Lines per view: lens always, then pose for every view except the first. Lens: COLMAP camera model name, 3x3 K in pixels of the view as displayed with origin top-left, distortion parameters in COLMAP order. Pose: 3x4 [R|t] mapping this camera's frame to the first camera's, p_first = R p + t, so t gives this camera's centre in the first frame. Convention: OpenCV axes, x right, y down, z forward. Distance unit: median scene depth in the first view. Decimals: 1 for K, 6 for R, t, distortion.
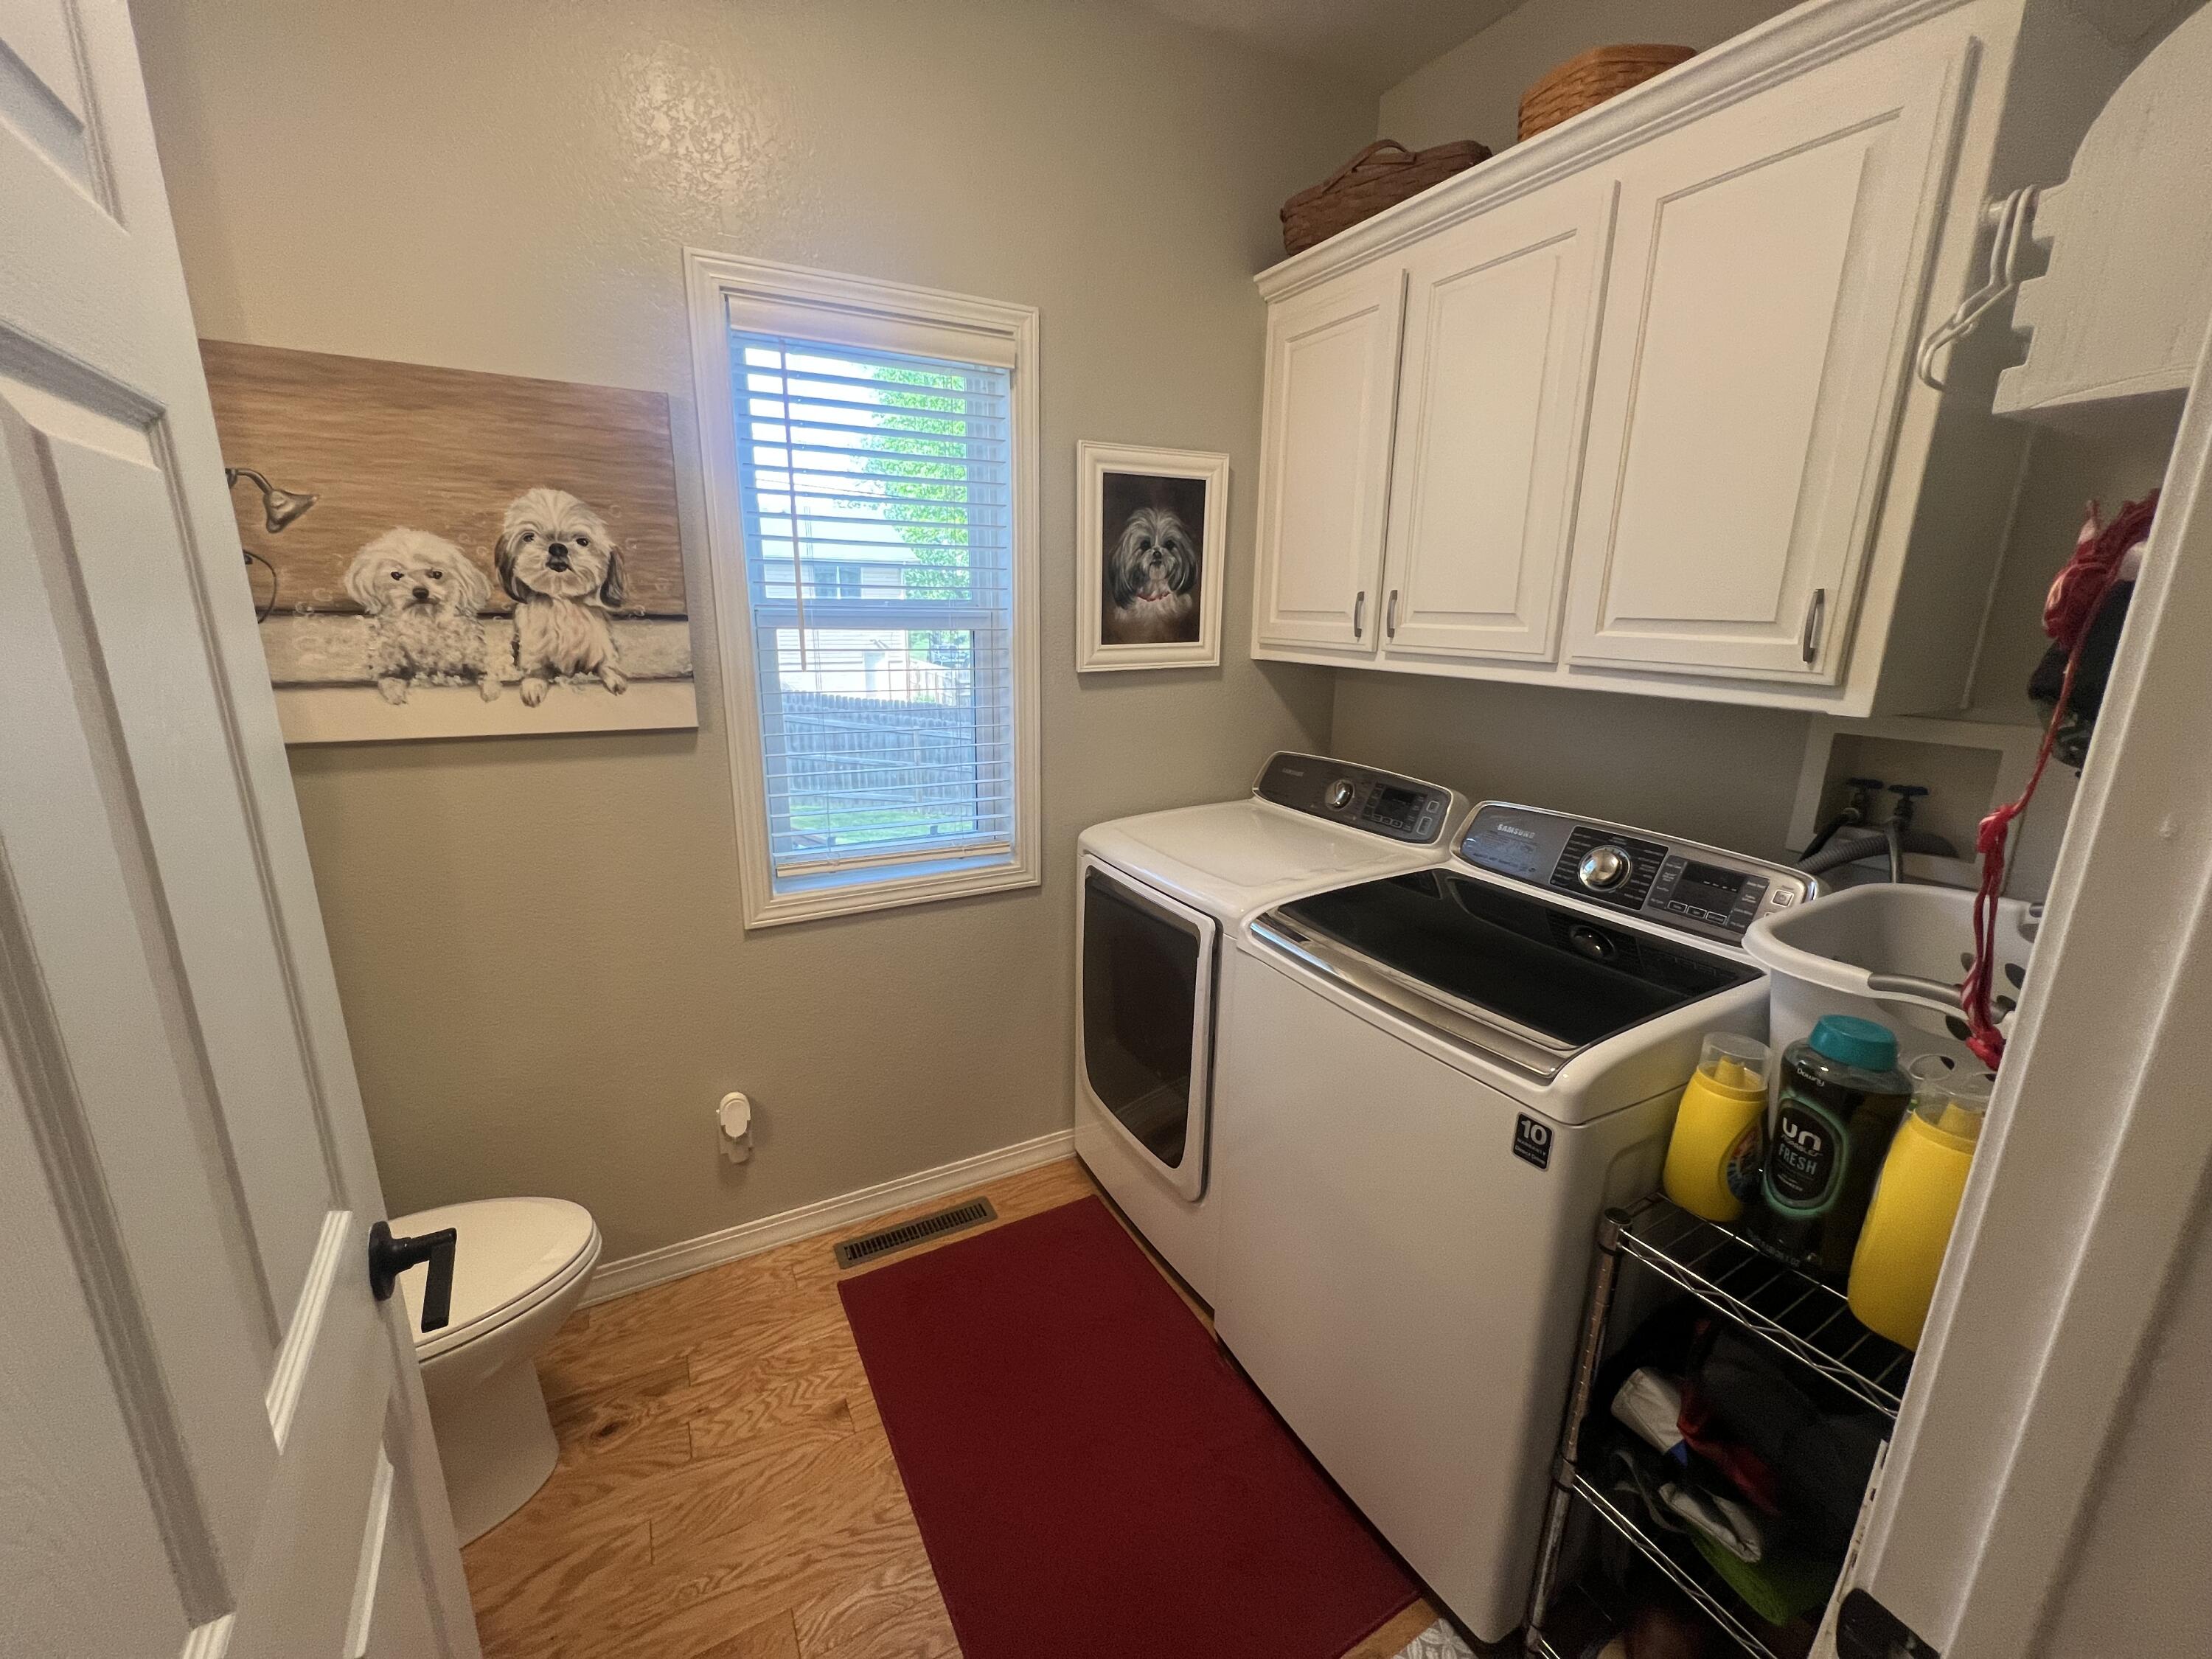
lens RADIAL K [[887.4, 0, 1101.8], [0, 887.4, 823.3], [0, 0, 1]] dist [-0.000618, -0.000635]
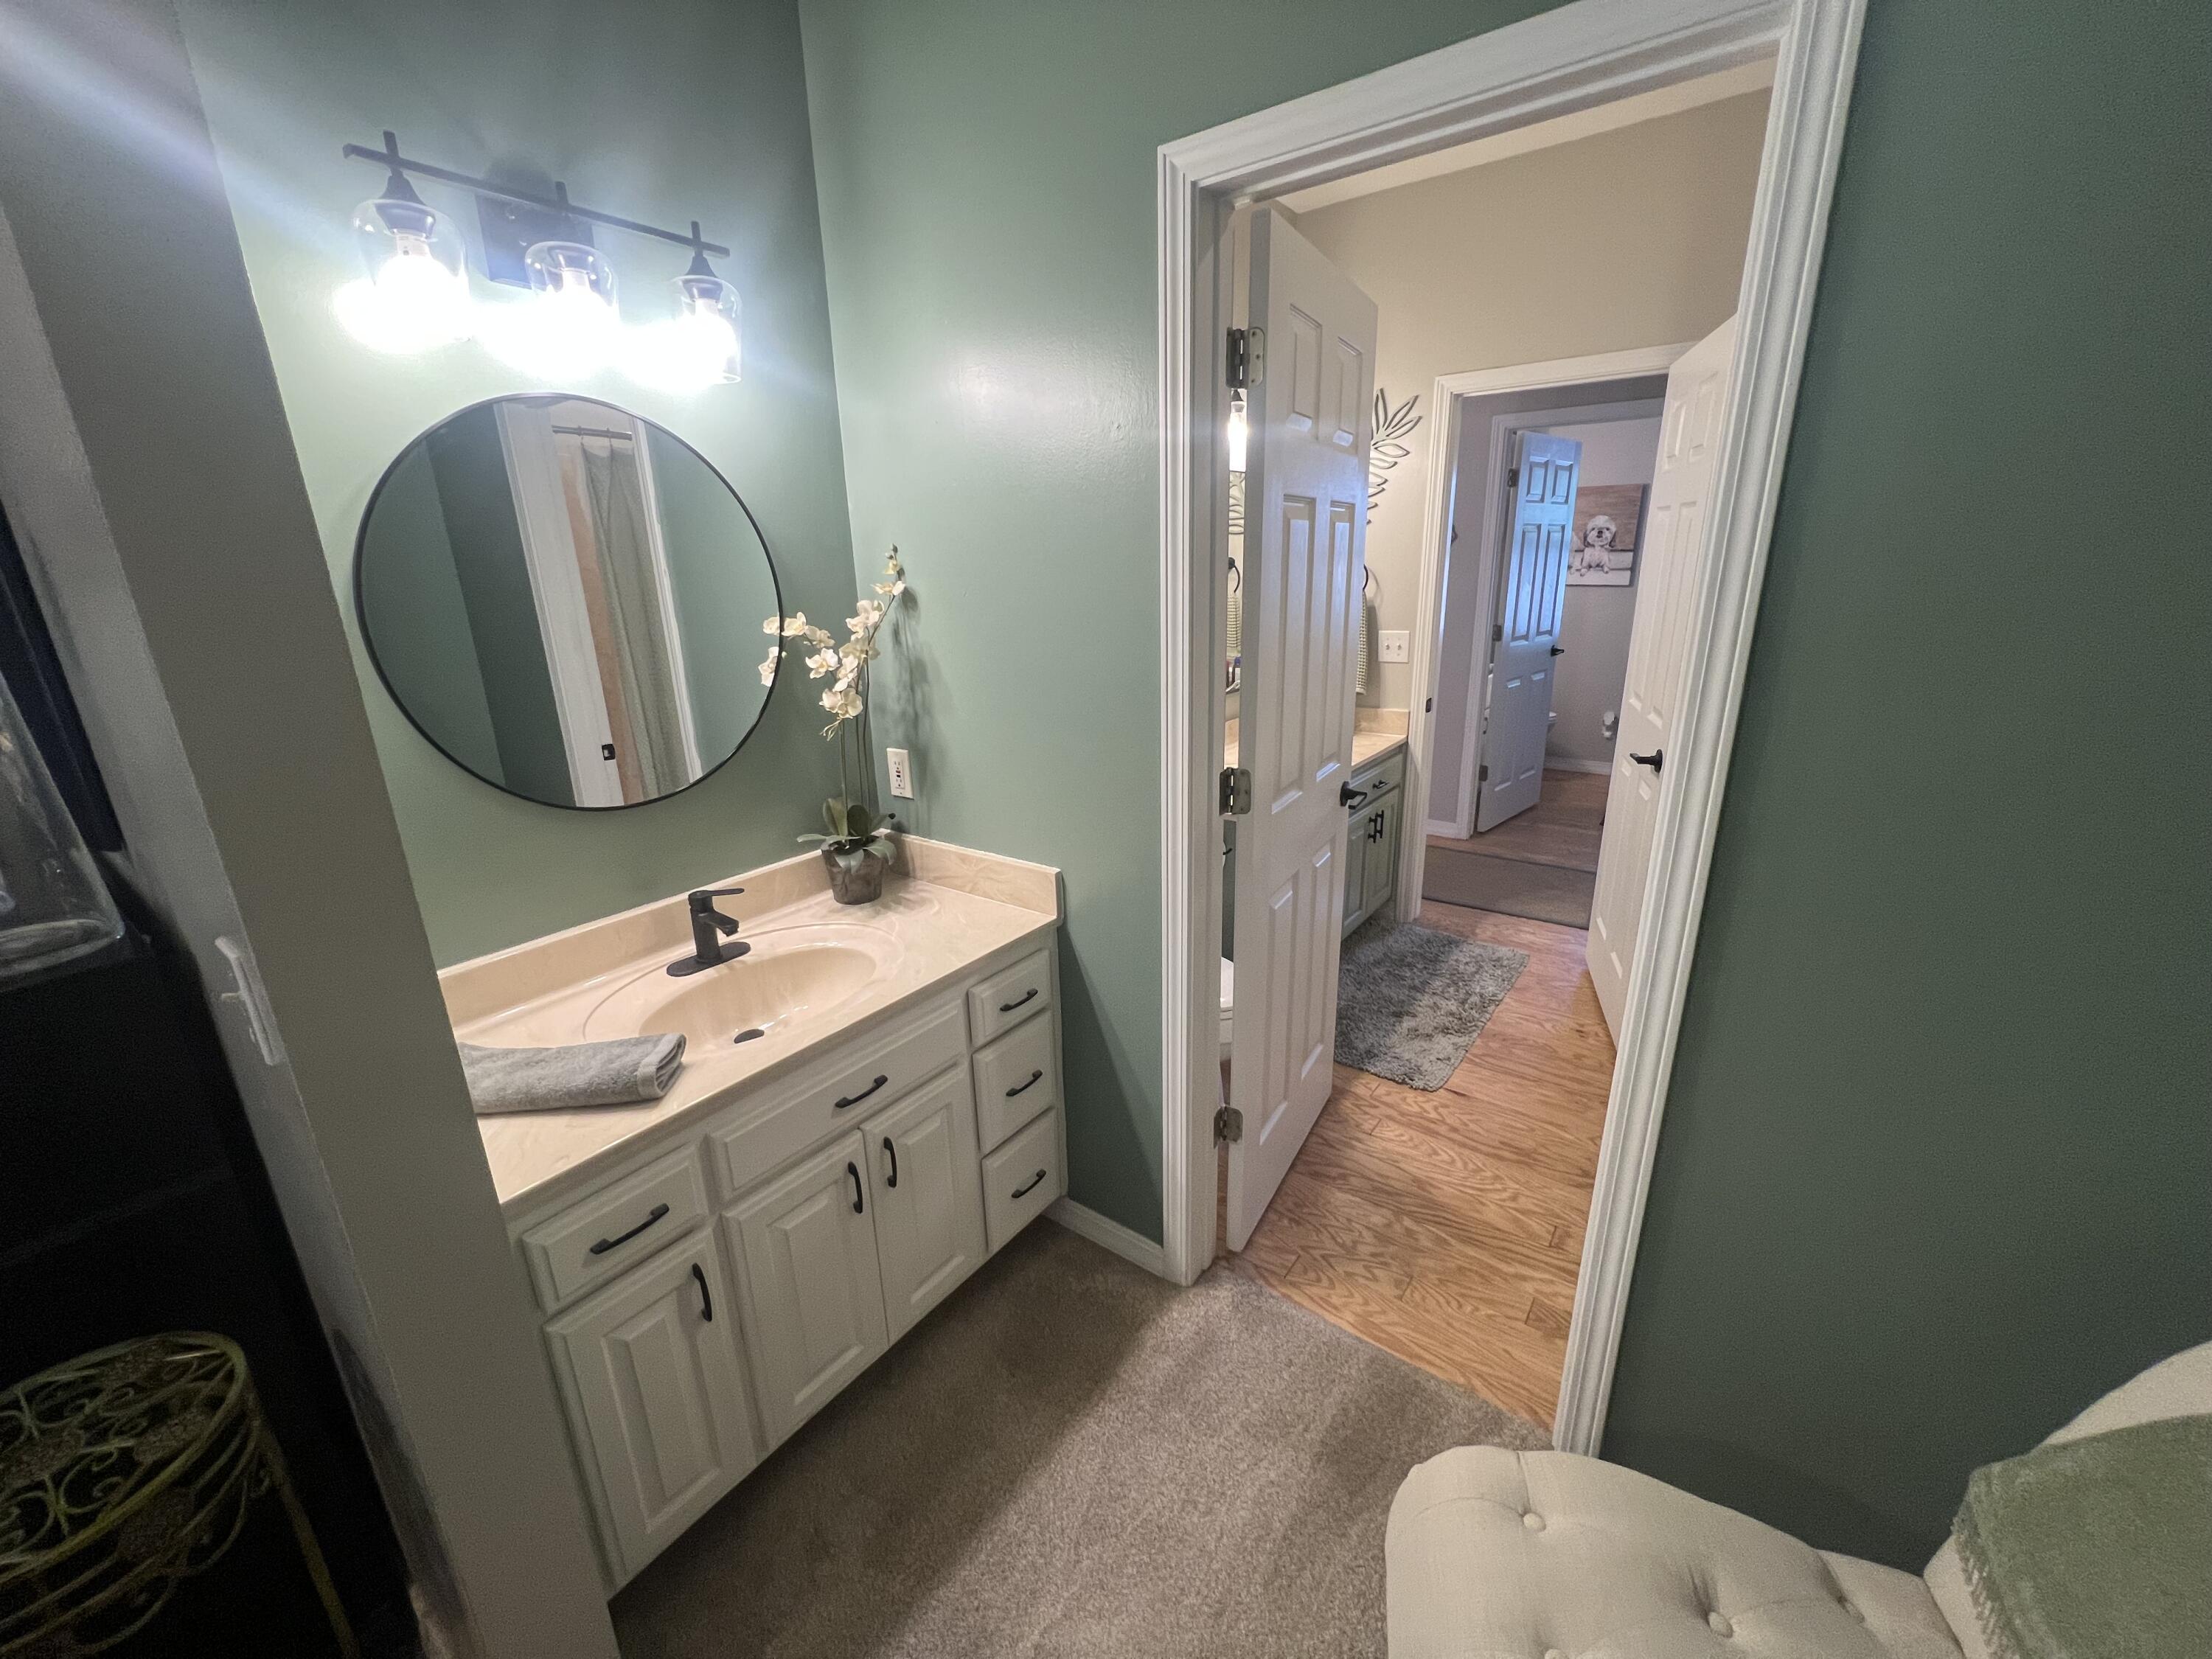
lens RADIAL K [[887.4, 0, 1101.8], [0, 887.4, 823.3], [0, 0, 1]] dist [-0.000618, -0.000635]
pose [[0.419515, 0.240765, -0.875237, 1.957840], [-0.190453, 0.966069, 0.174465, 0.585821], [0.887544, 0.093500, 0.451135, -2.291277]]
